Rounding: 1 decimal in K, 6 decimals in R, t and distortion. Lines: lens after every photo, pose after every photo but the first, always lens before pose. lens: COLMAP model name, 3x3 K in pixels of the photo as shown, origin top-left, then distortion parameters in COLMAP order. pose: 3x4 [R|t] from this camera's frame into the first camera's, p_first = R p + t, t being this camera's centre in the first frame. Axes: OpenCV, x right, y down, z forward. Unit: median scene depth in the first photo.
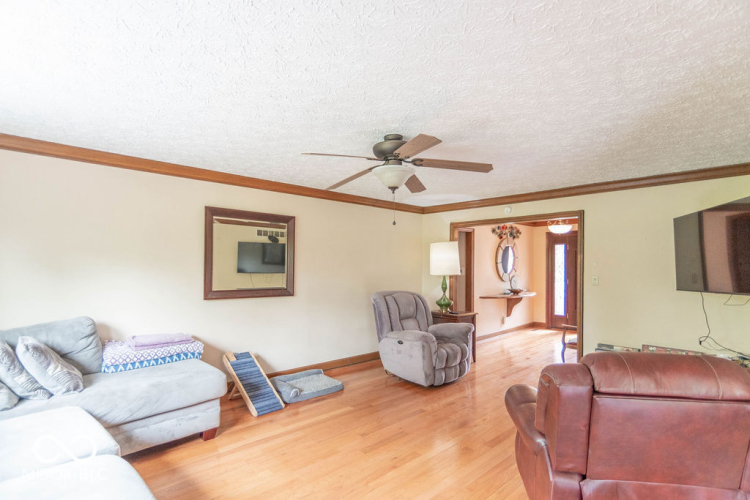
lens RADIAL K [[379.3, 0, 374.2], [0, 379.3, 261.1], [0, 0, 1]] dist [-0.002872, -0.000261]
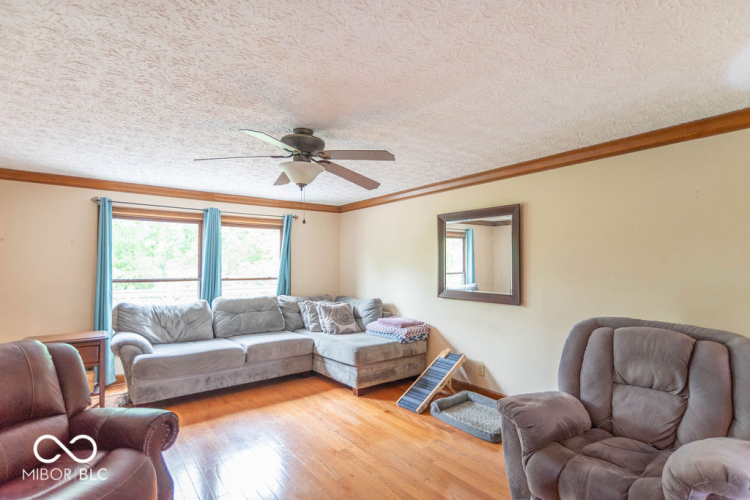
lens RADIAL K [[379.3, 0, 374.2], [0, 379.3, 261.1], [0, 0, 1]] dist [-0.002872, -0.000261]
pose [[-0.123460, -0.019614, -0.992156, 0.811319], [0.017992, 0.999596, -0.022000, 0.016470], [0.992186, -0.020567, -0.123057, 1.097977]]
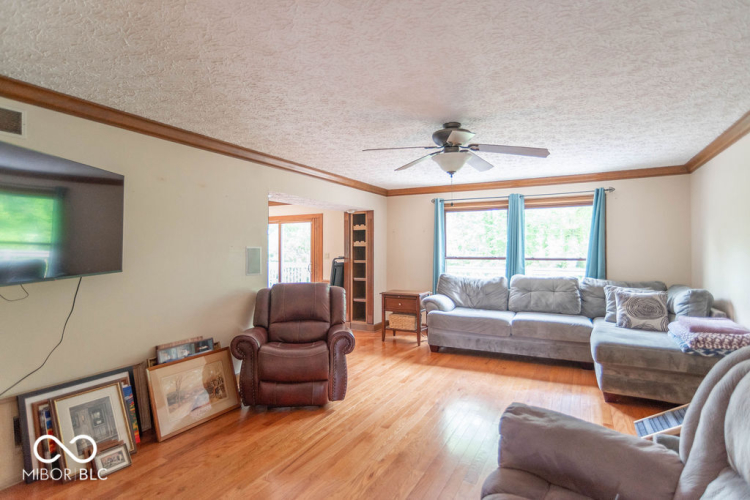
lens RADIAL K [[378.9, 0, 375.0], [0, 378.9, 250.0], [0, 0, 1]] dist [0.000523, 0.000409]
pose [[-0.952577, -0.003943, -0.304273, 0.493647], [0.002996, 0.999746, -0.022336, 0.042150], [0.304284, -0.022188, -0.952323, 1.657576]]
